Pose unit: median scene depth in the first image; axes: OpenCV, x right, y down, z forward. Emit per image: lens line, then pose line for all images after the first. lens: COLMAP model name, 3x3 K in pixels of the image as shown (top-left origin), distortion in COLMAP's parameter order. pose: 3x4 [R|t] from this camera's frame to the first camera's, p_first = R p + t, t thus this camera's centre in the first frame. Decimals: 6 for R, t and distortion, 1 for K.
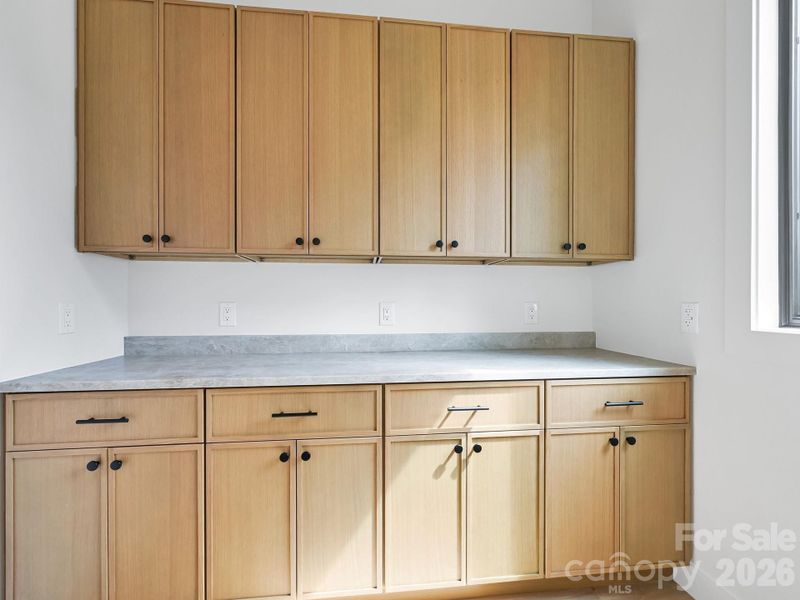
lens RADIAL K [[543.6, 0, 402.4], [0, 543.6, 271.6], [0, 0, 1]] dist [-0.001415, -0.001374]
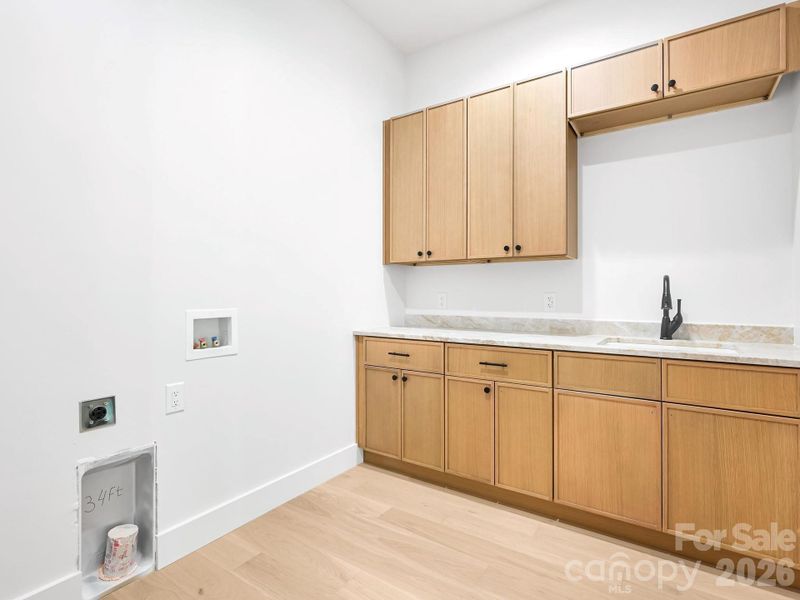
lens RADIAL K [[378.7, 0, 398.9], [0, 378.7, 286.7], [0, 0, 1]] dist [0.001196, -0.000245]
pose [[0.745676, -0.010428, -0.666227, 0.310987], [0.042397, 0.998594, 0.031822, 0.003192], [0.664959, -0.051975, 0.745070, 0.054979]]
